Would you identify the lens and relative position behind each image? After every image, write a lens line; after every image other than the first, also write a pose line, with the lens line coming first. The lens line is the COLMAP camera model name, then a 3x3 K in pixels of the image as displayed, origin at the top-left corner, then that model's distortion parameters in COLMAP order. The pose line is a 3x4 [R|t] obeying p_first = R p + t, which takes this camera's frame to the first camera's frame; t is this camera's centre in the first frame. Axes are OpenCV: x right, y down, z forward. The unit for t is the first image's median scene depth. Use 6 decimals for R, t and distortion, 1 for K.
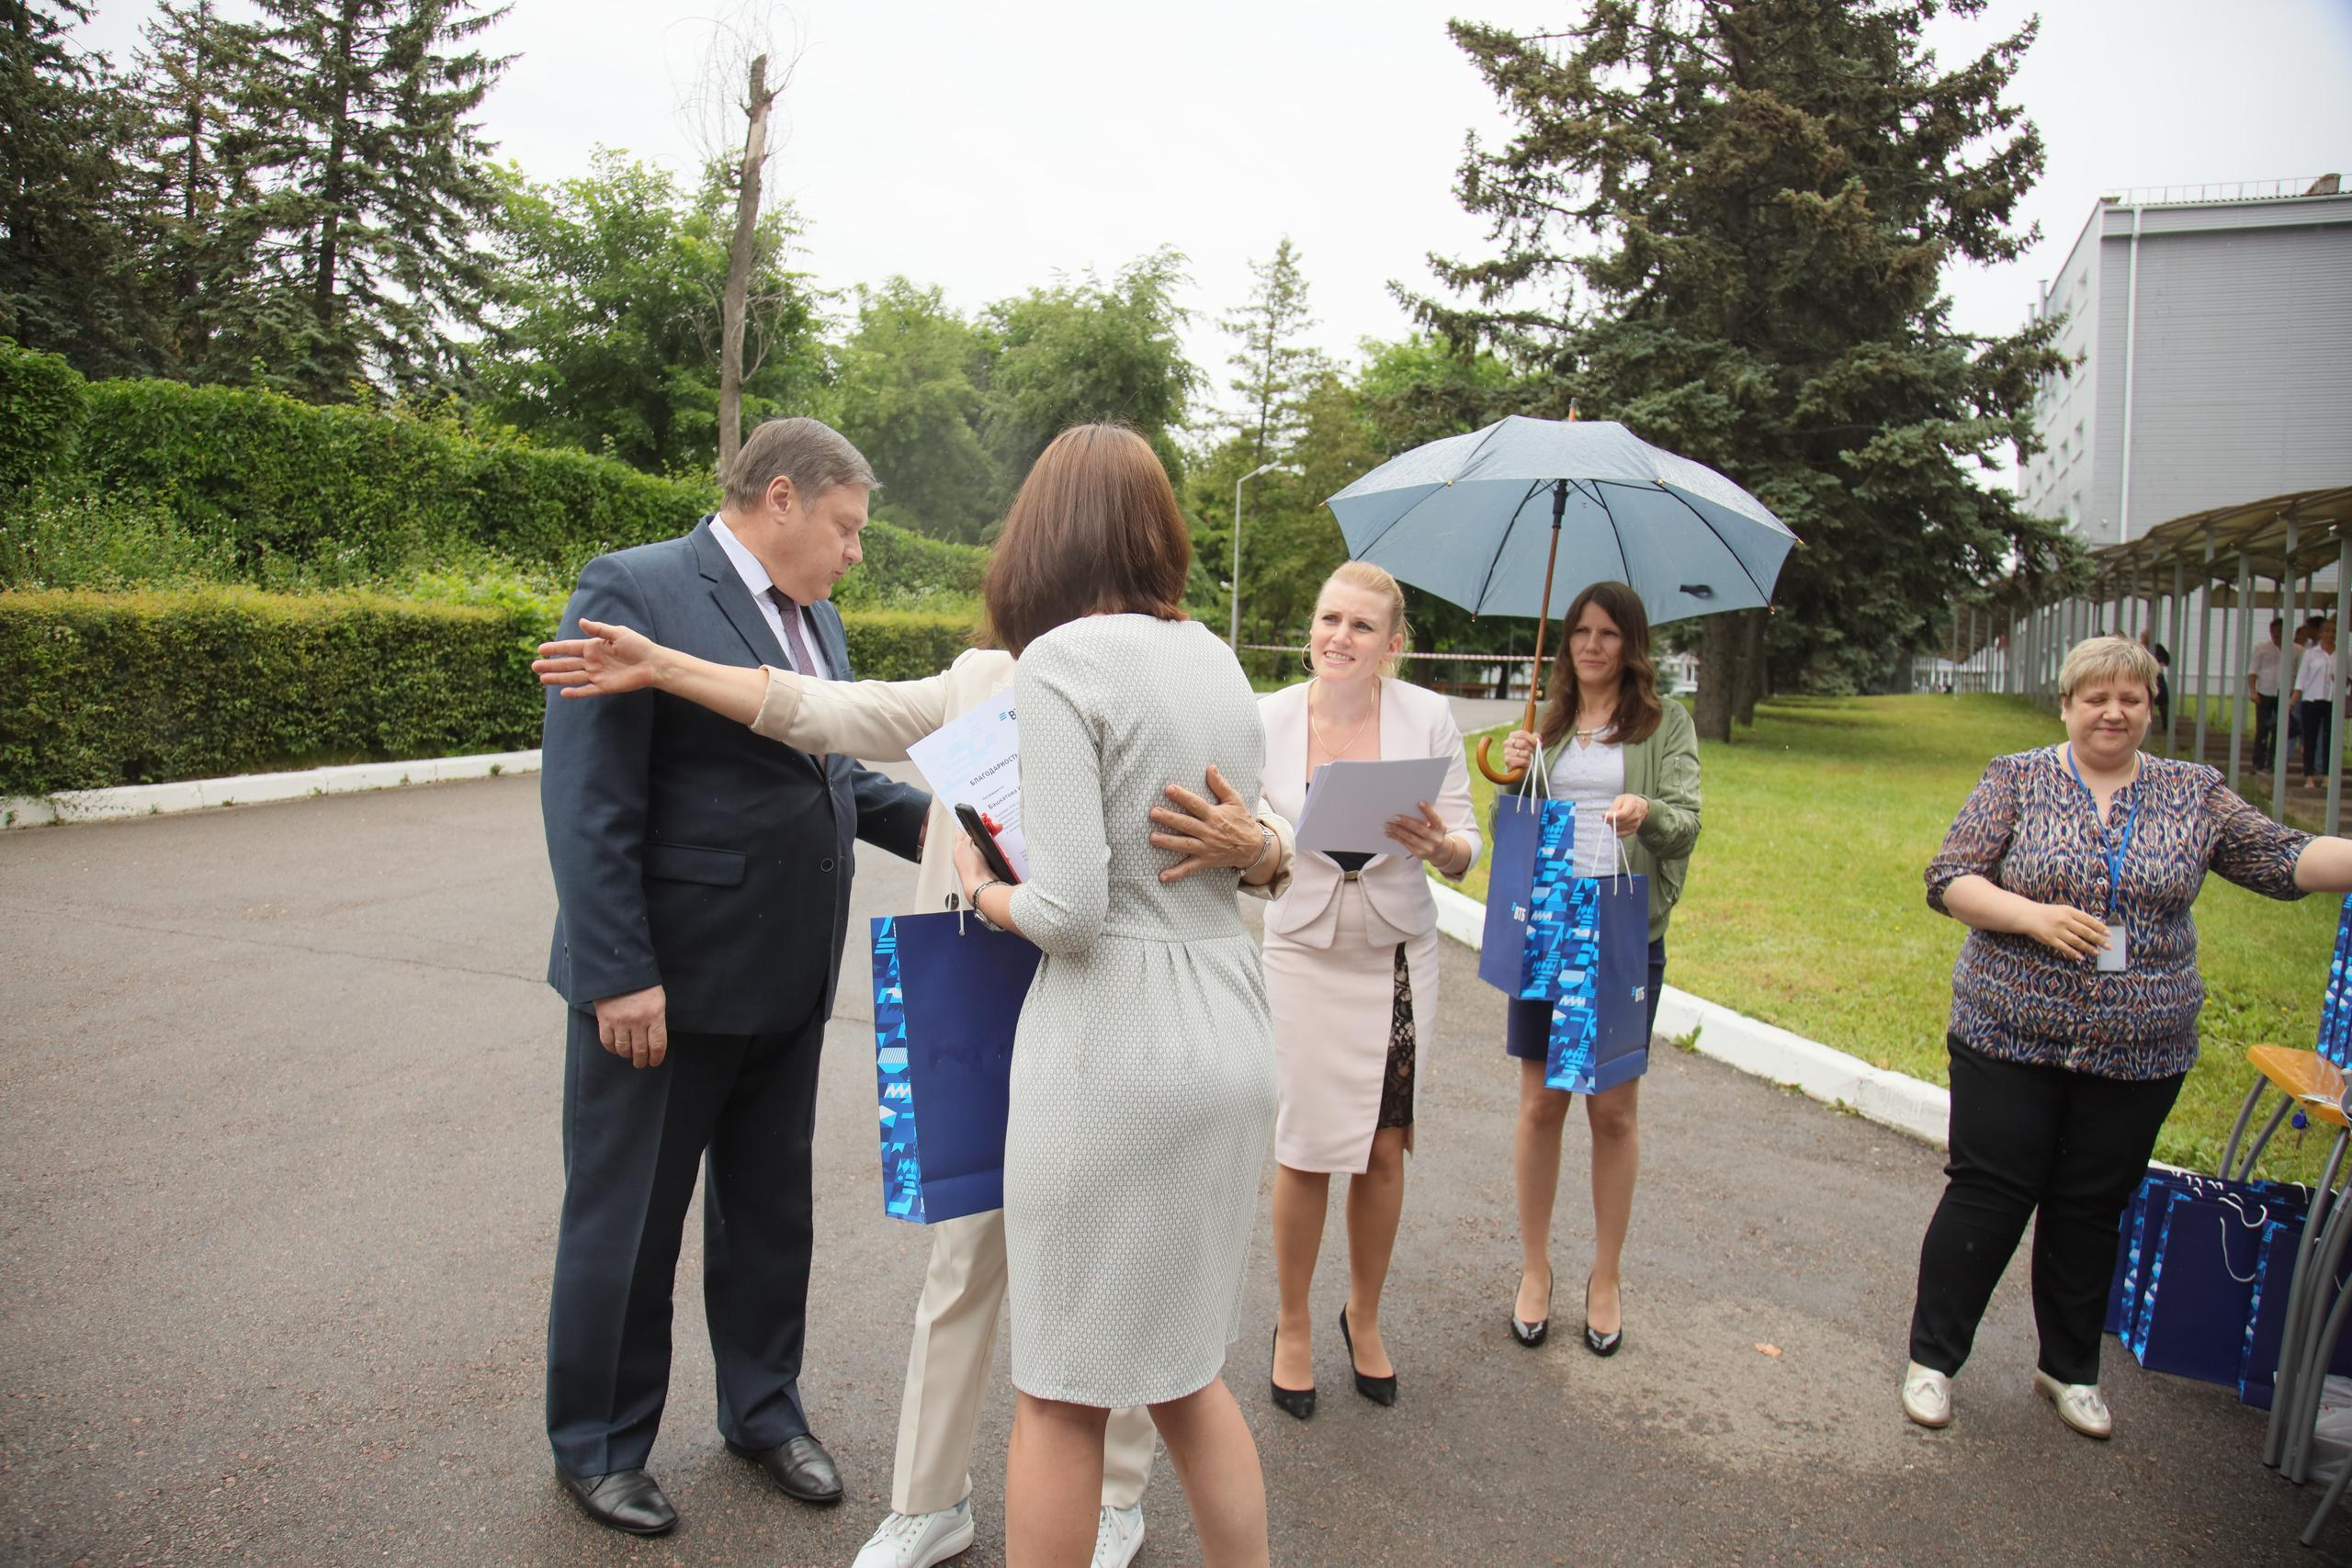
lens RADIAL K [[1614.6, 0, 1159.0], [0, 1614.6, 784.4], [0, 0, 1]] dist [-0.107558, 0.053493]
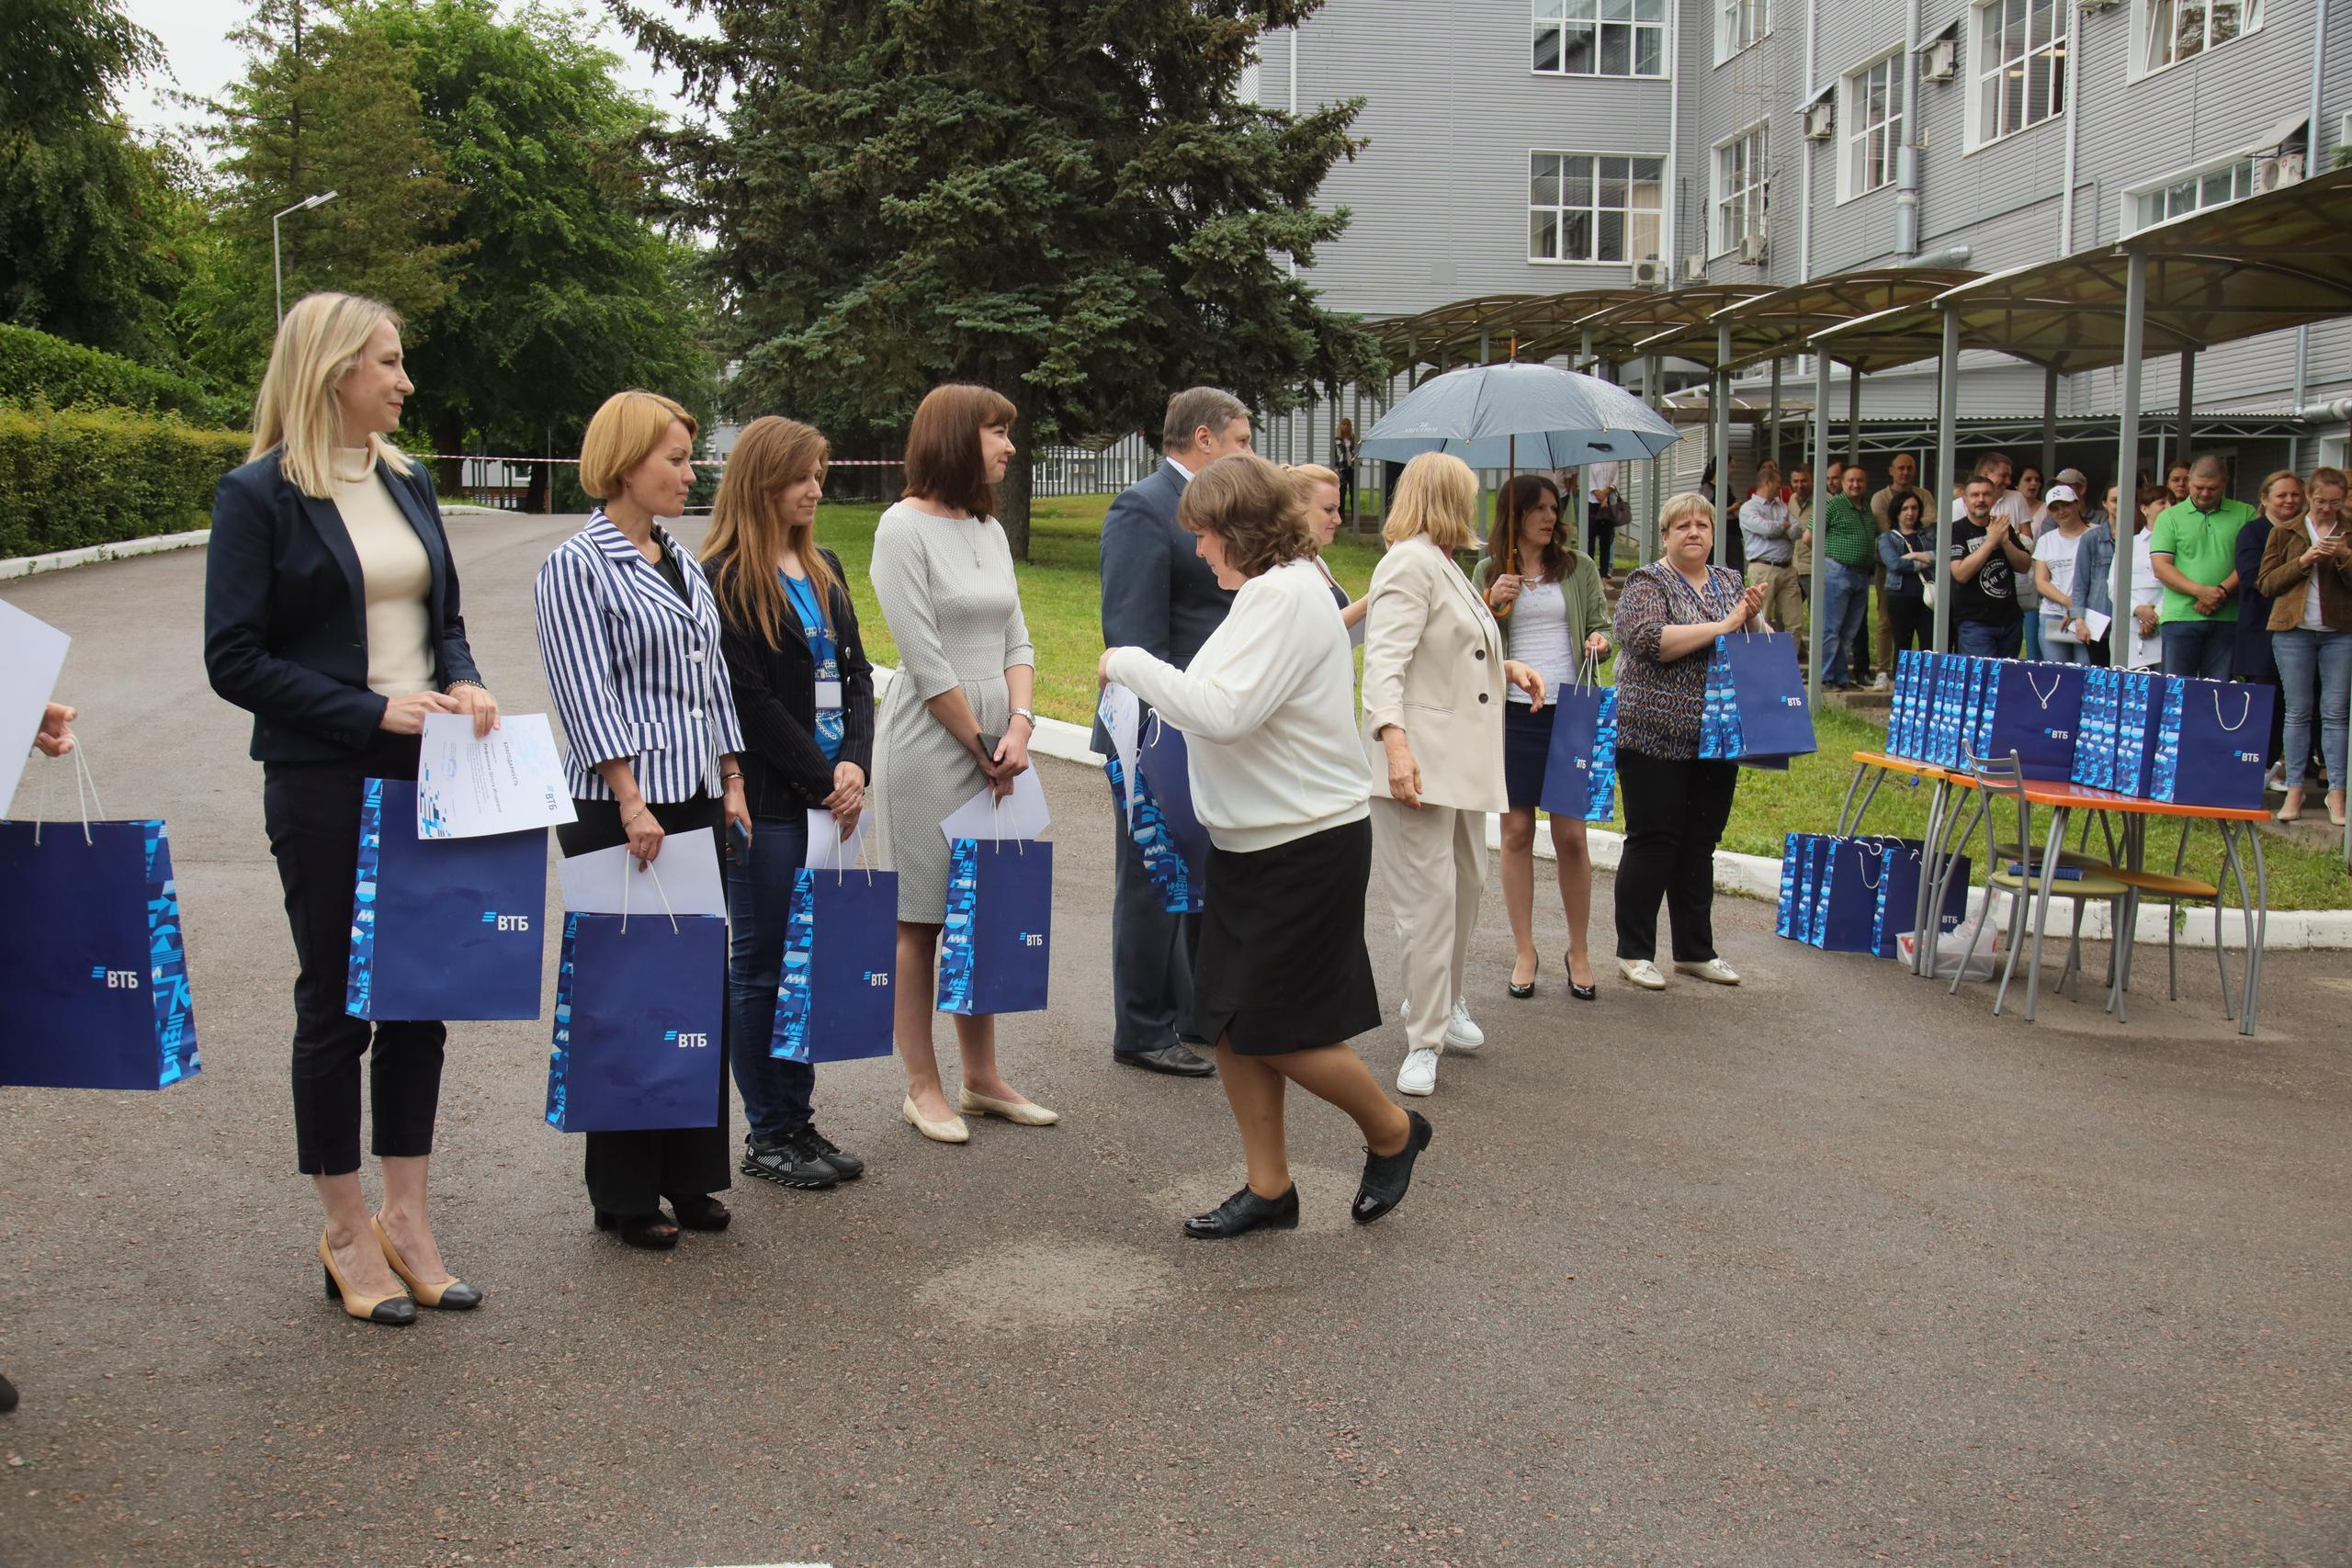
lens RADIAL K [[2254.0, 0, 1157.0], [0, 2254.0, 805.1], [0, 0, 1]] dist [0.025541, 0.000000]
pose [[0.863699, -0.082959, 0.497133, -0.244551], [0.043199, 0.994916, 0.090974, -0.004570], [-0.502153, -0.057099, 0.862892, -0.148479]]
